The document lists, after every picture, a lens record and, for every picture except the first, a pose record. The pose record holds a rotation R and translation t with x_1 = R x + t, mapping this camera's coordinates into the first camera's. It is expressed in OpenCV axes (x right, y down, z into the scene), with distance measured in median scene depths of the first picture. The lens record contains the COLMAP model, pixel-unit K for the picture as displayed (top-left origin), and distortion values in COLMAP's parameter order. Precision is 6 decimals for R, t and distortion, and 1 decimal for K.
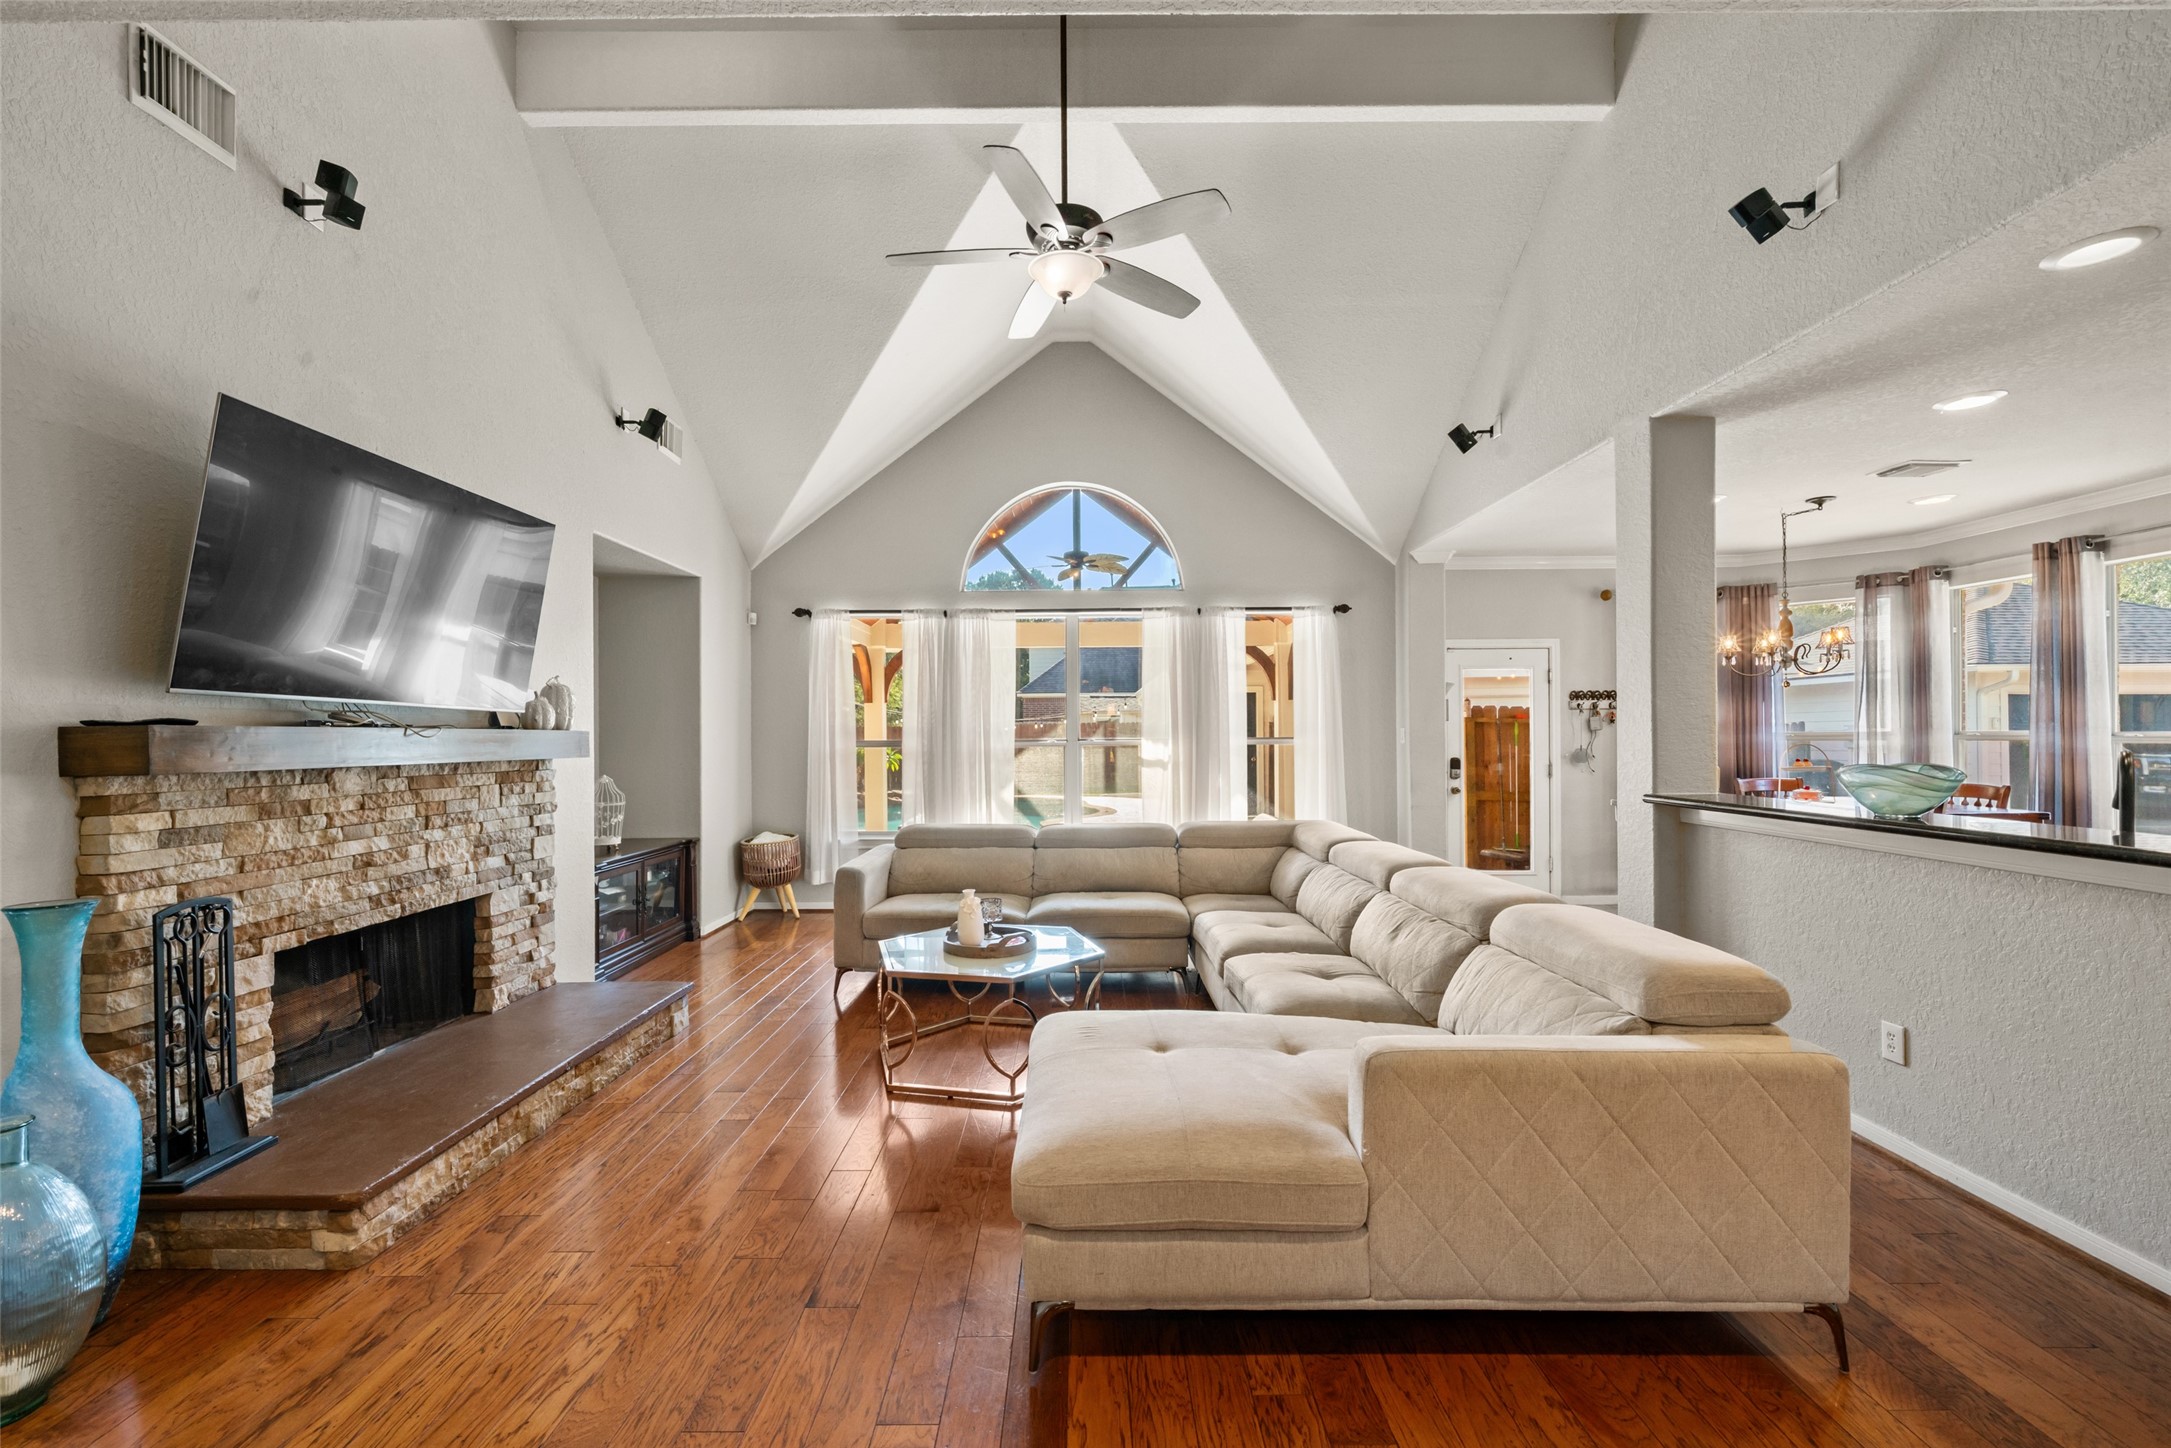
lens RADIAL K [[880.9, 0, 1070.6], [0, 880.9, 734.7], [0, 0, 1]] dist [-0.007878, 0.000343]
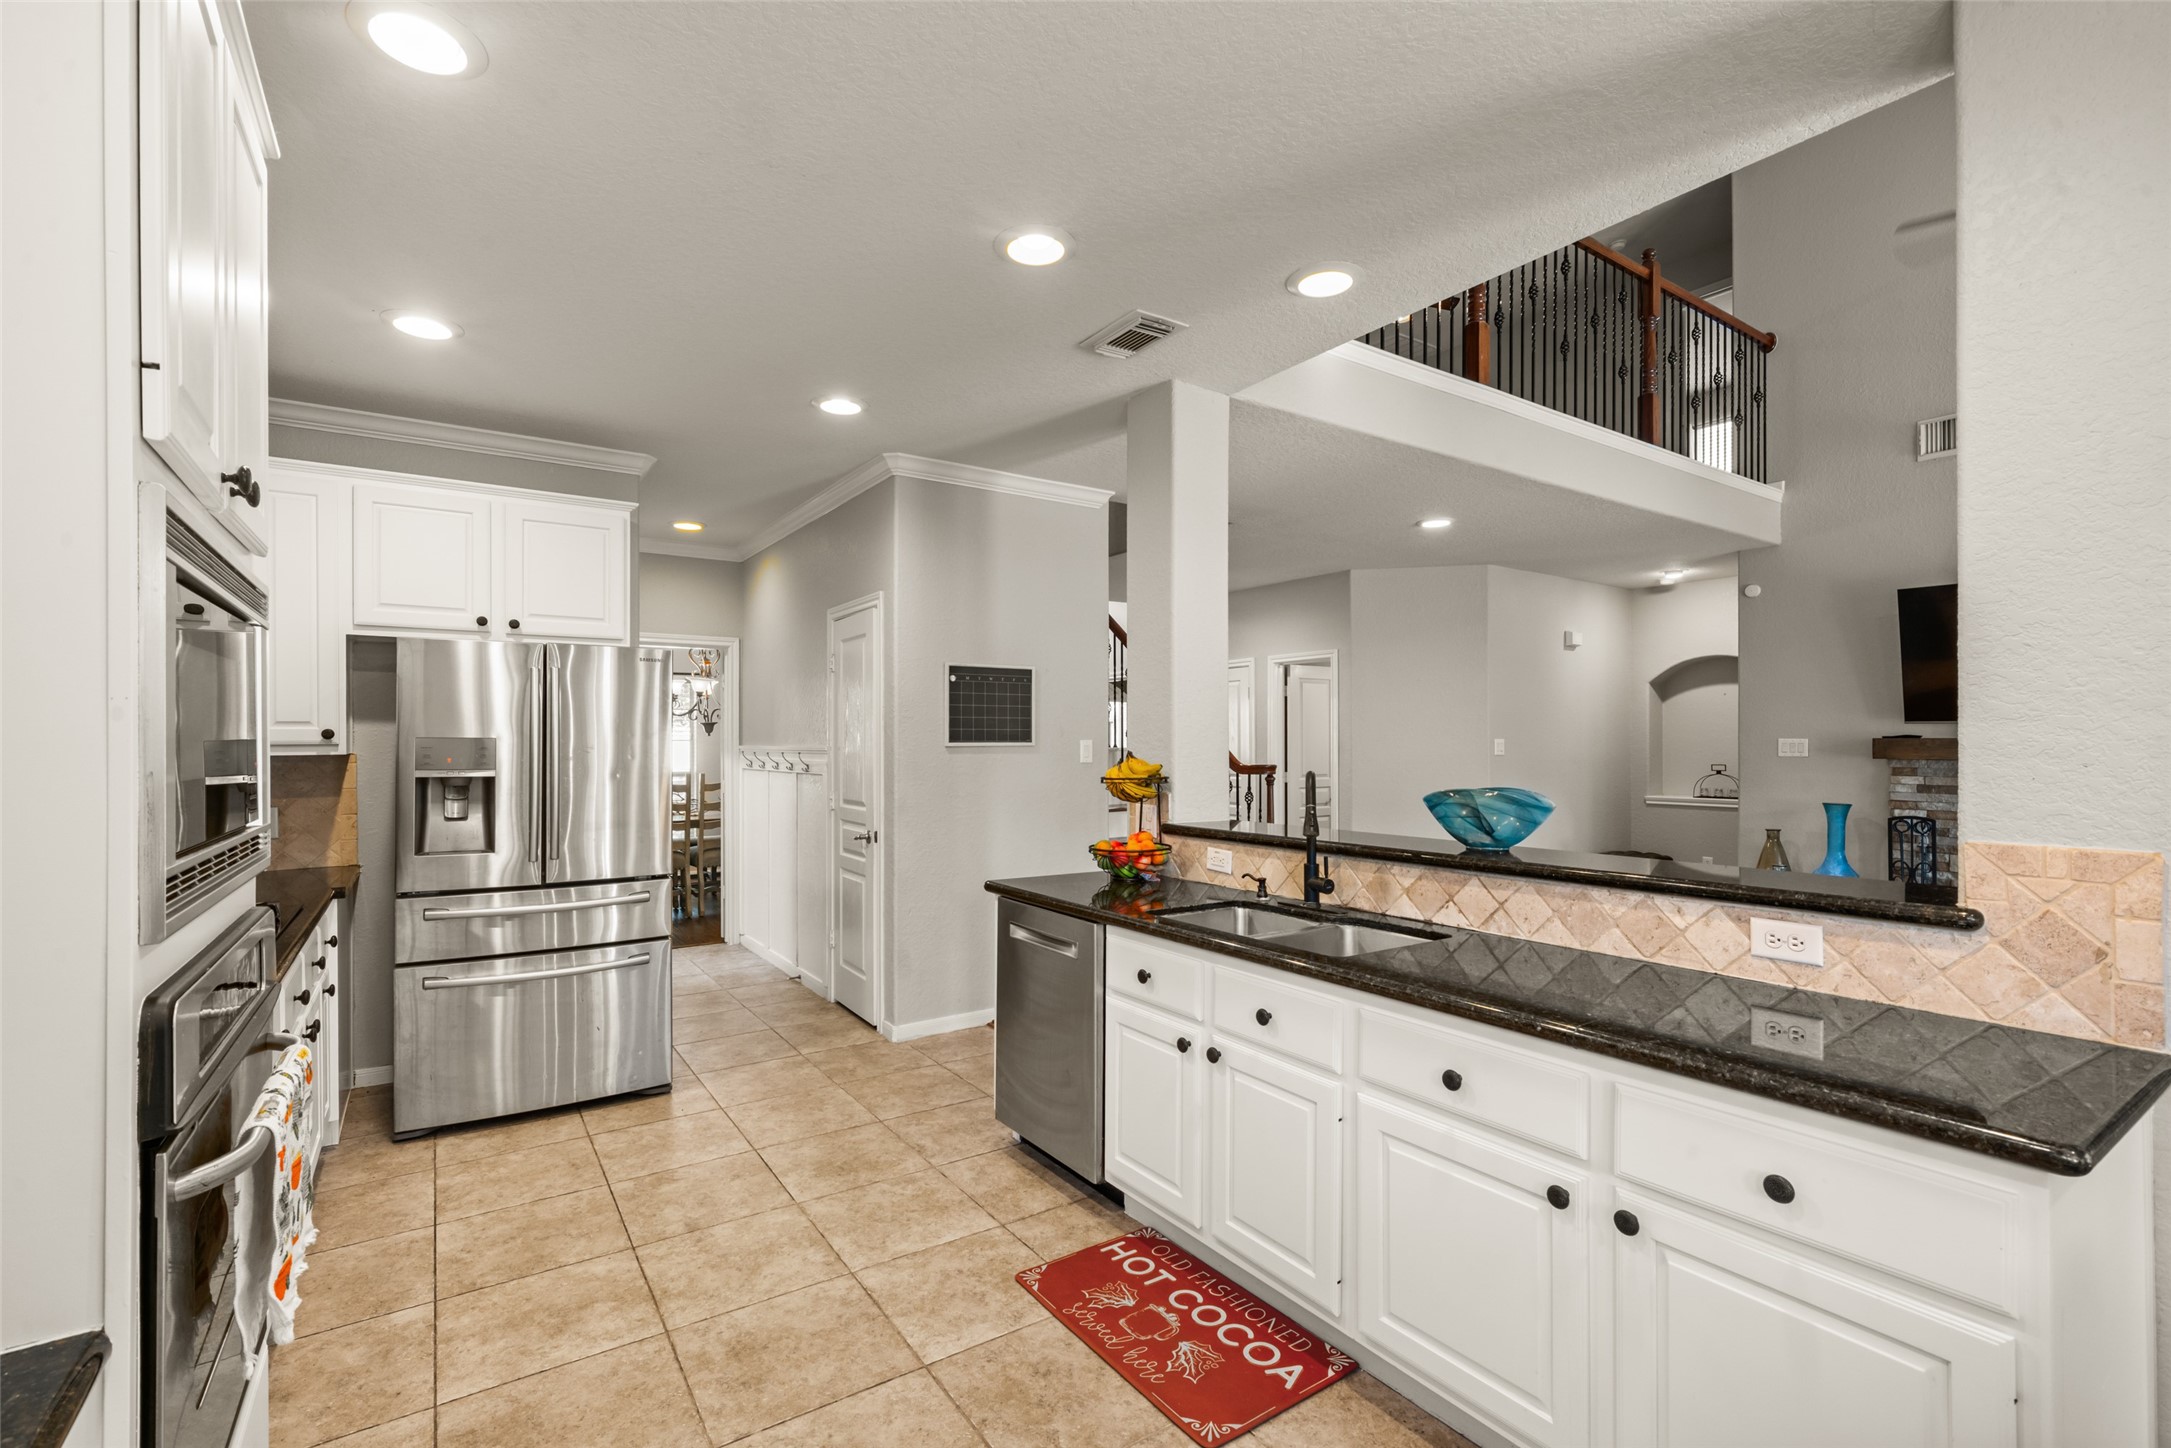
lens RADIAL K [[958.8, 0, 1094.3], [0, 958.8, 734.1], [0, 0, 1]] dist [-0.000080, 0.000017]
pose [[-0.809382, 0.003526, -0.587272, 1.299957], [0.006728, 0.999972, -0.003269, -0.015895], [0.587244, -0.006597, -0.809383, 1.081910]]
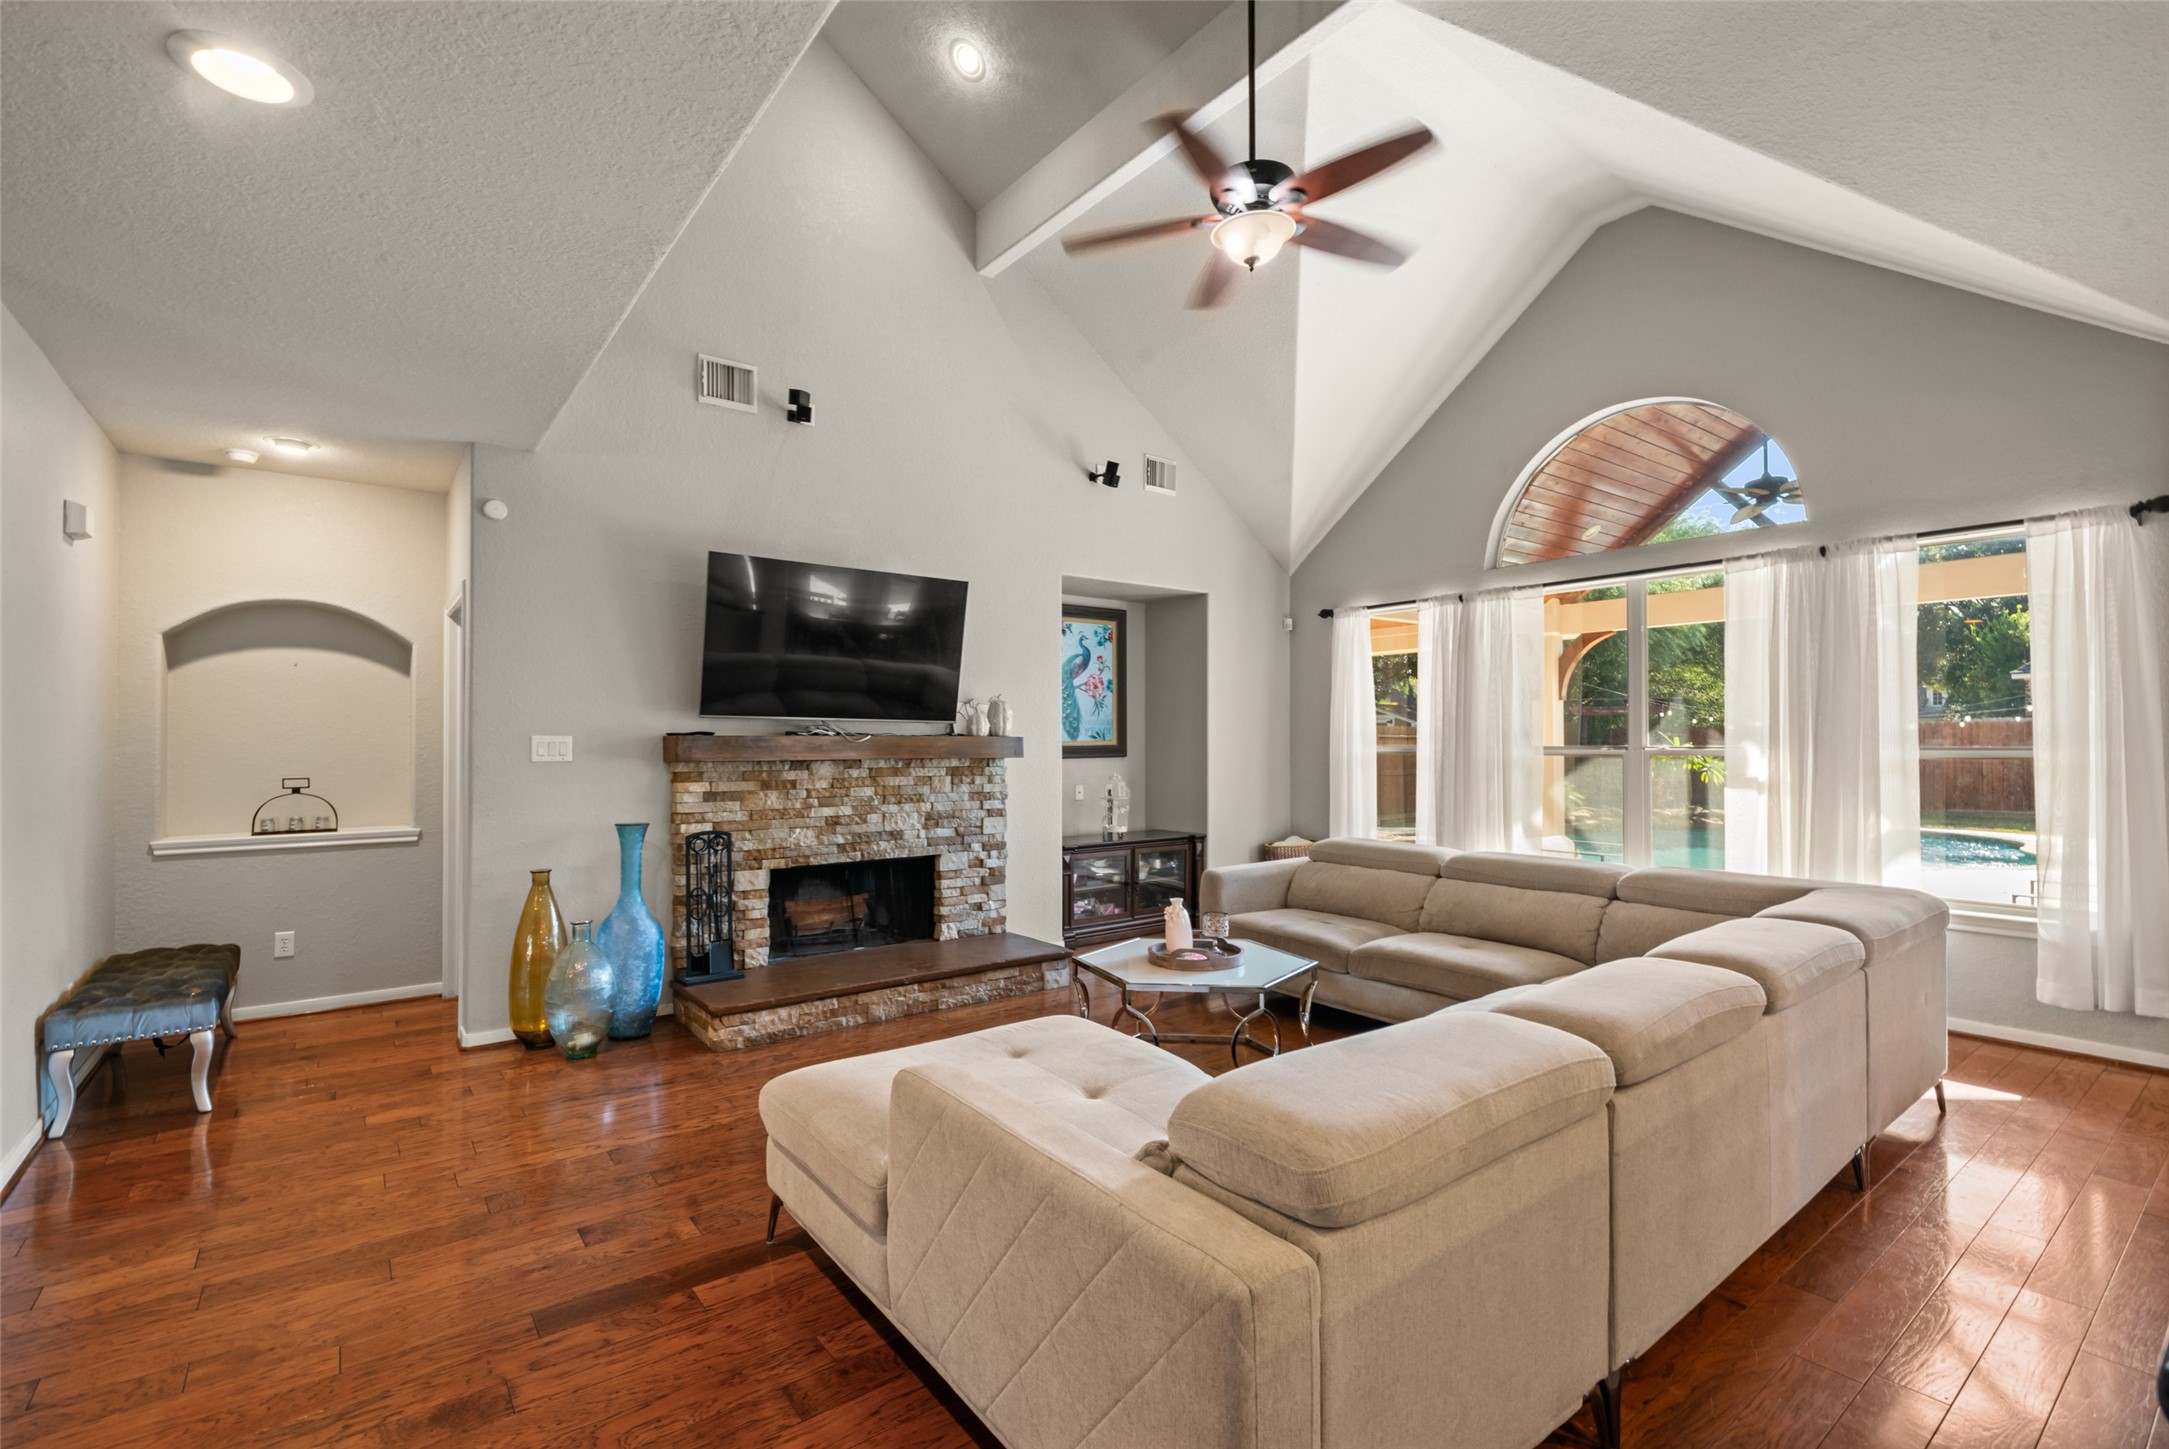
lens RADIAL K [[958.2, 0, 1076.7], [0, 958.2, 735.8], [0, 0, 1]] dist [-0.002411, -0.000153]
pose [[0.611662, 0.001773, -0.791117, 0.642526], [-0.002066, 0.999998, 0.000643, -0.007397], [0.791116, 0.001241, 0.611664, 0.238732]]
